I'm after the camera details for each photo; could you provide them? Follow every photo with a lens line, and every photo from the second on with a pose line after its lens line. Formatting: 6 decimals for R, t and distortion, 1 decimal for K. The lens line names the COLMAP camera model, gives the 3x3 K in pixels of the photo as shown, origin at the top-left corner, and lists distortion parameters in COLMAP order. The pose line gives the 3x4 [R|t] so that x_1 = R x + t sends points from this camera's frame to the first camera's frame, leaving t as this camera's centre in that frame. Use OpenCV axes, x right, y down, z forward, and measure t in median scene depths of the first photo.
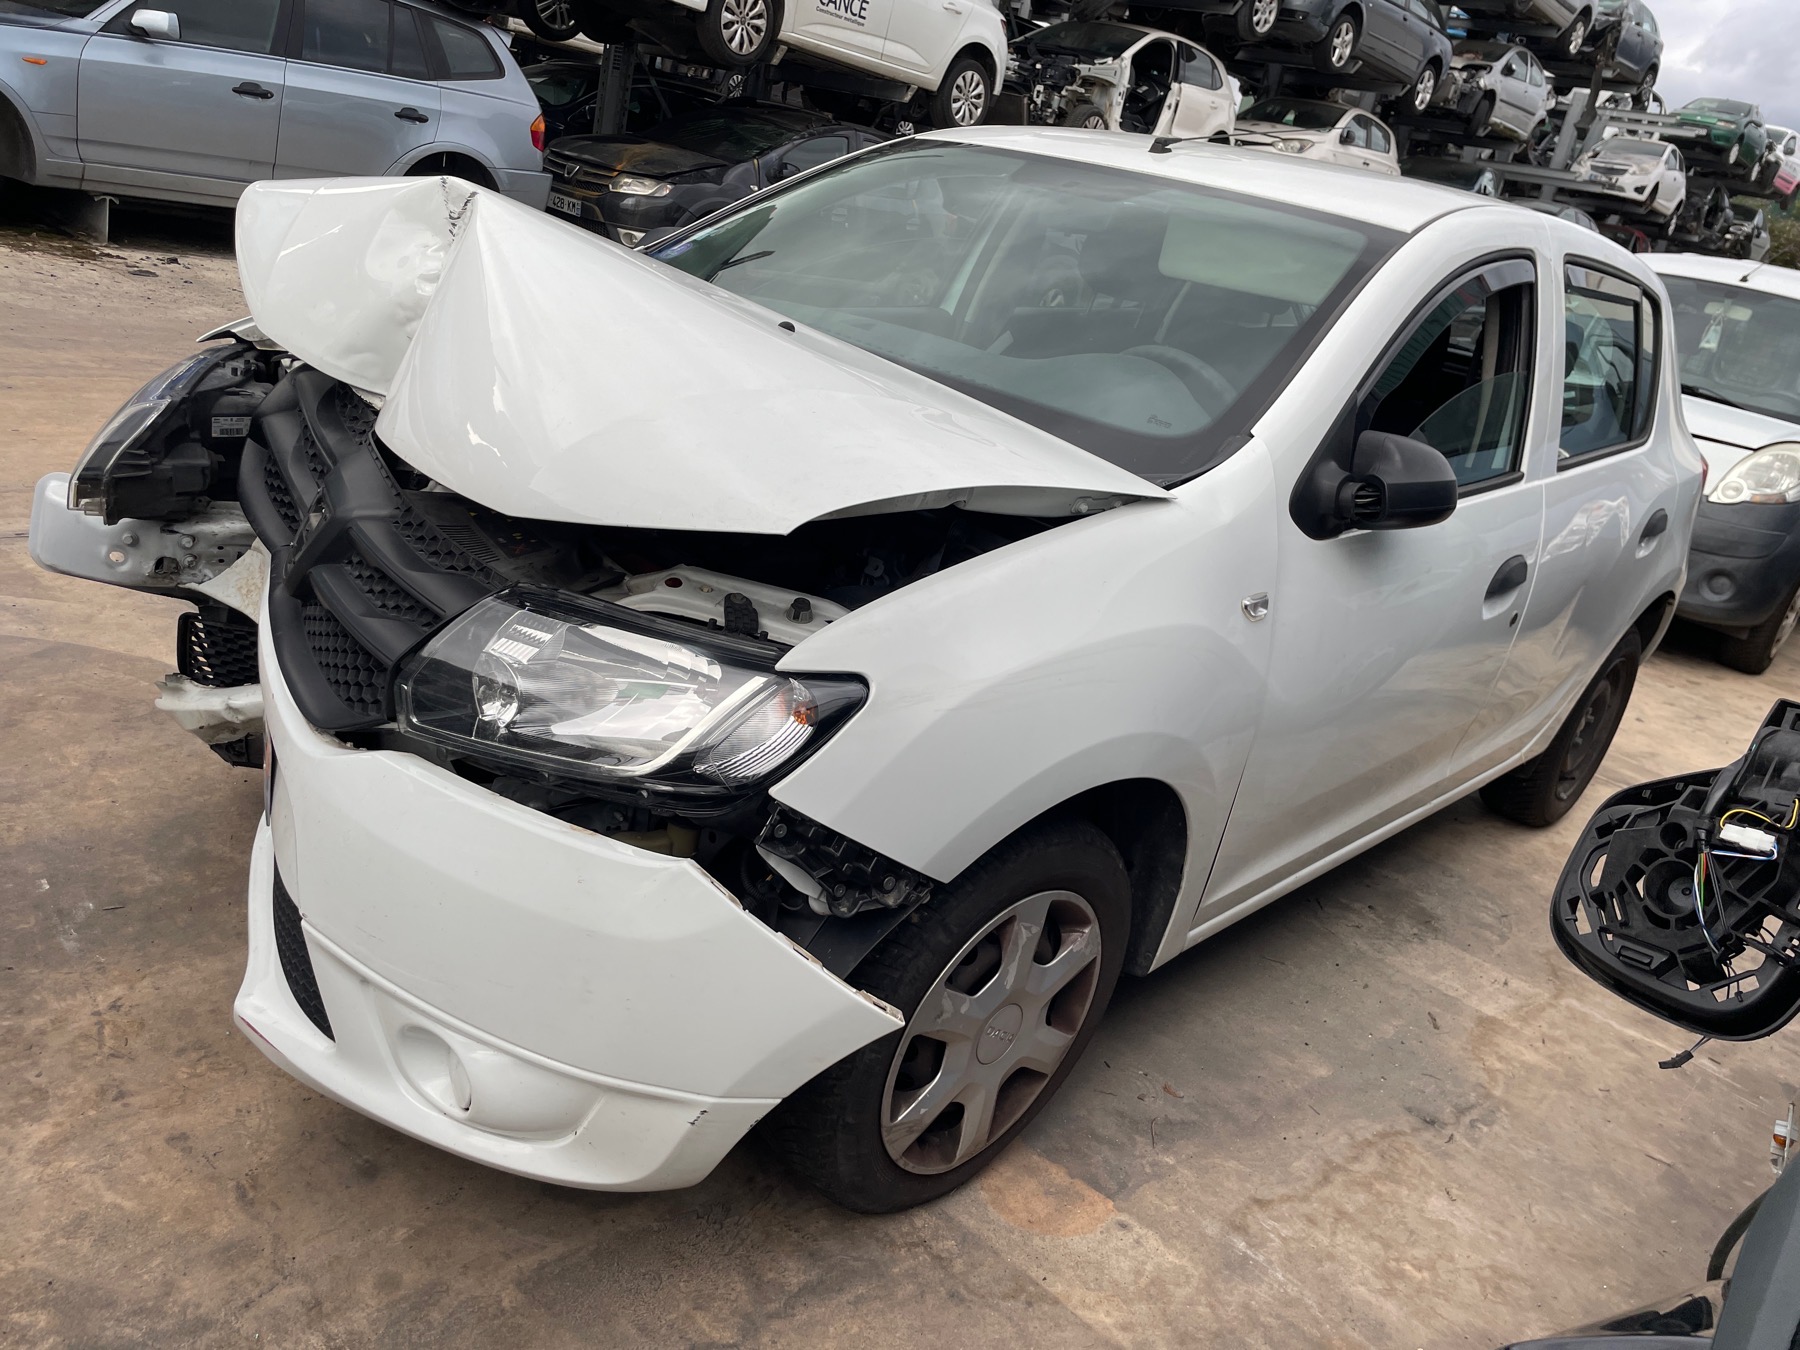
lens RADIAL K [[1362.8, 0, 895.9], [0, 1362.8, 673.5], [0, 0, 1]] dist [0.067114, -0.090249]
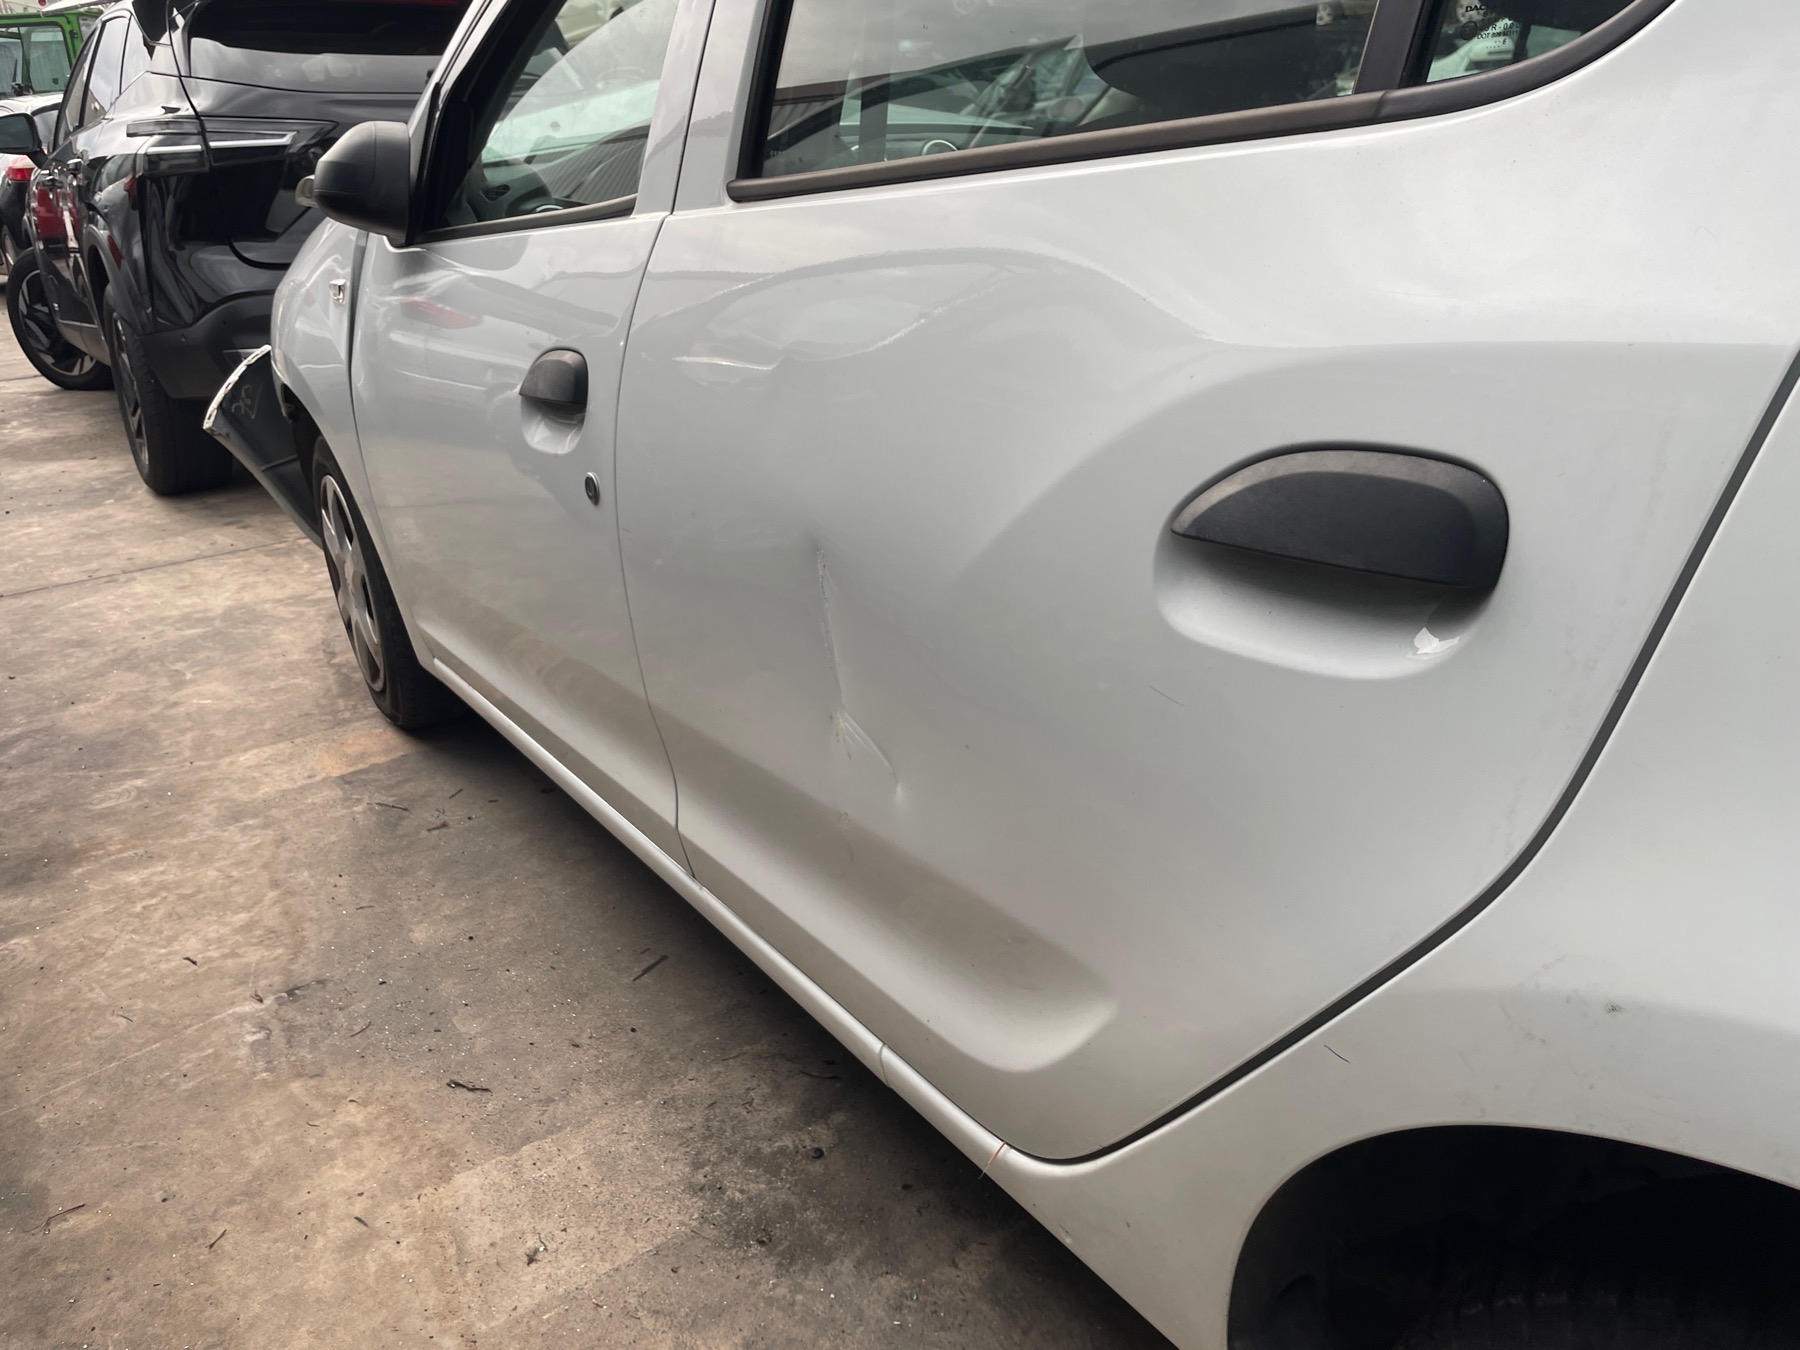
lens RADIAL K [[1362.8, 0, 888.5], [0, 1362.8, 664.6], [0, 0, 1]] dist [0.067114, -0.090249]
pose [[-0.226388, 0.162822, -0.960332, 1.093697], [-0.355711, 0.904013, 0.237128, -0.166943], [0.906763, 0.395283, -0.146740, 1.415941]]
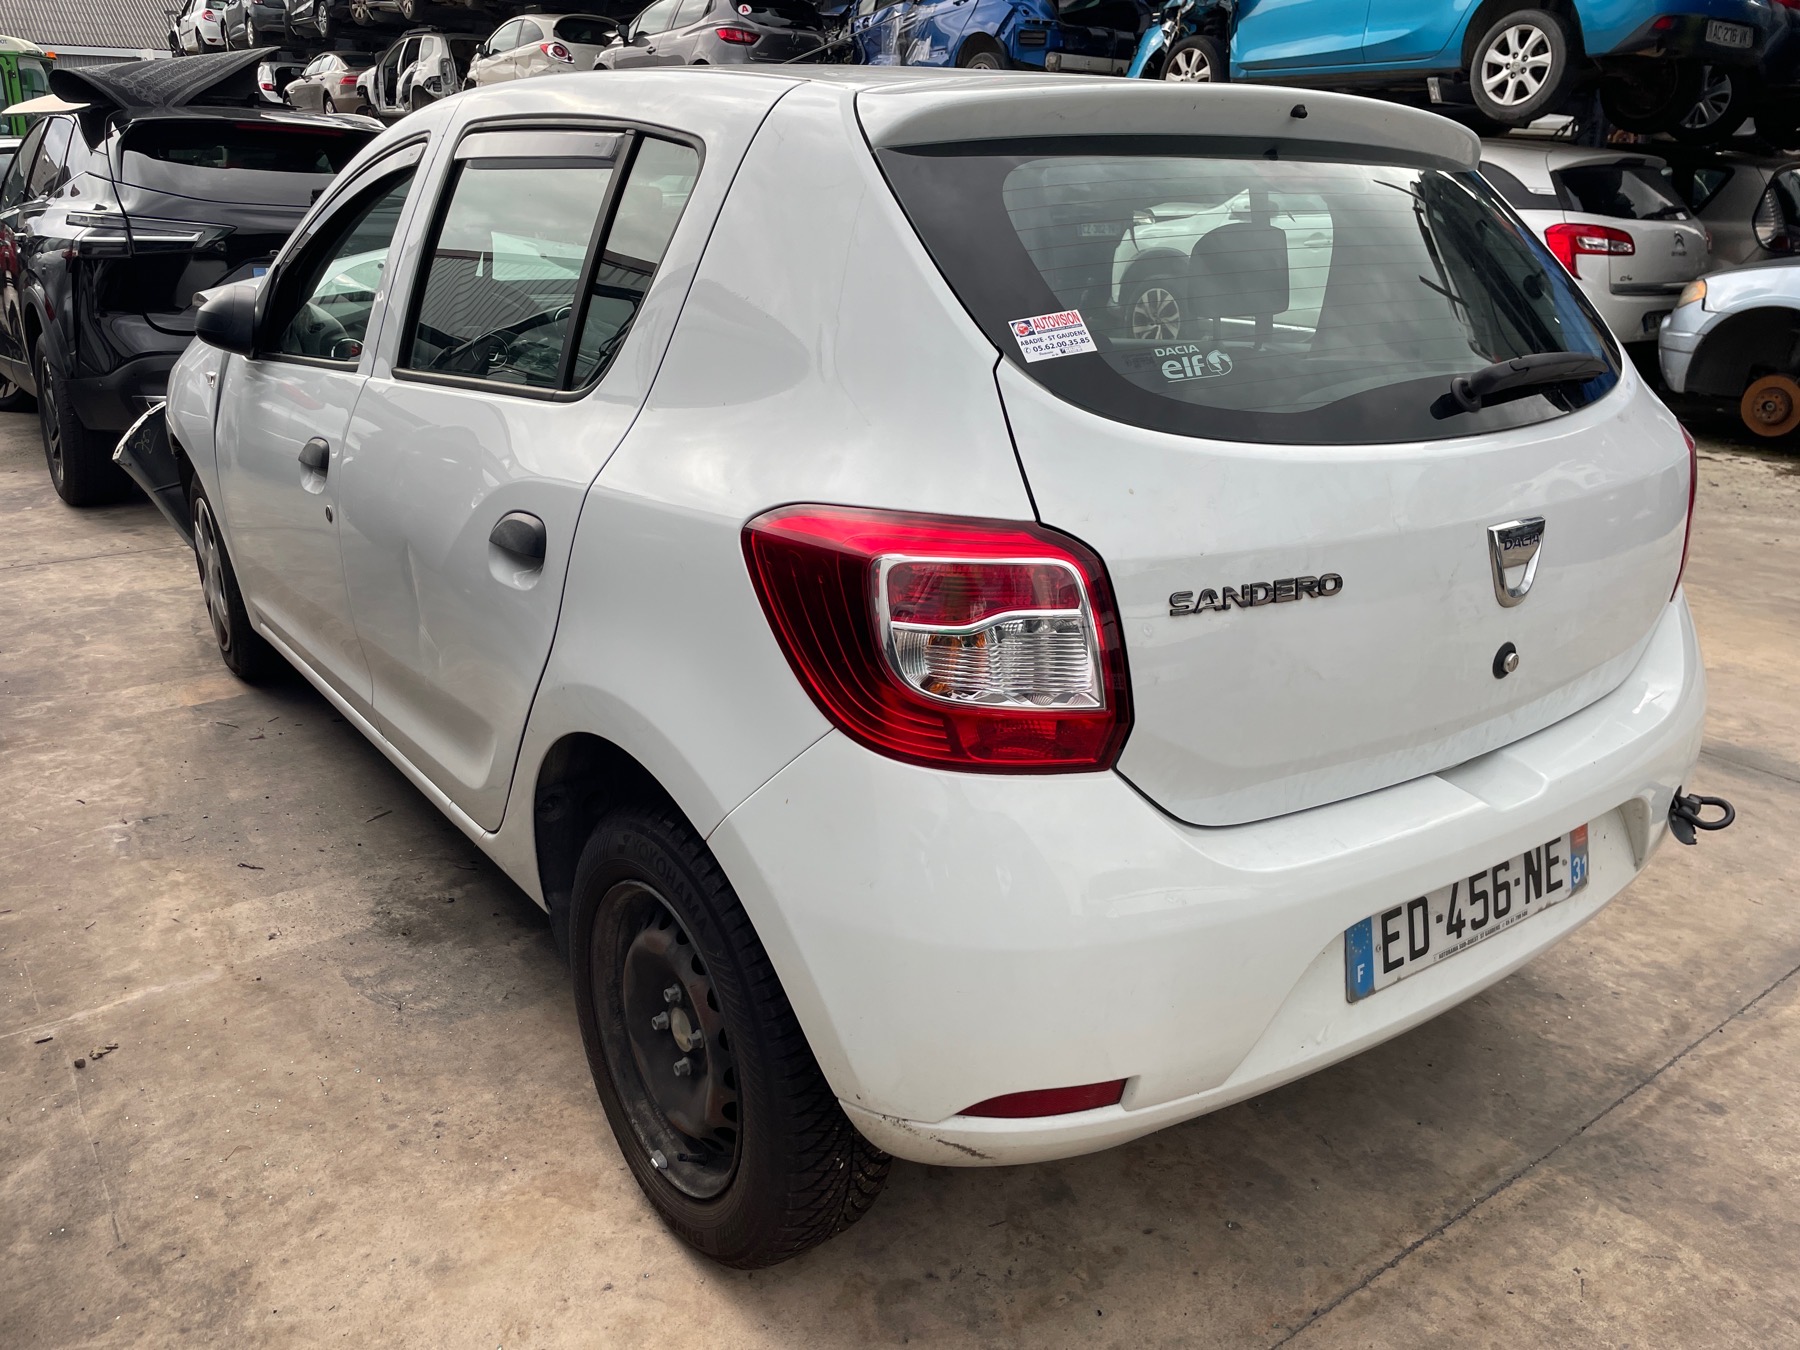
lens RADIAL K [[1362.8, 0, 899.1], [0, 1362.8, 668.9], [0, 0, 1]] dist [0.067114, -0.090249]
pose [[-0.166473, 0.115606, -0.979246, 1.570416], [-0.415405, 0.892452, 0.175979, -0.325822], [0.894274, 0.436079, -0.100546, 1.763497]]
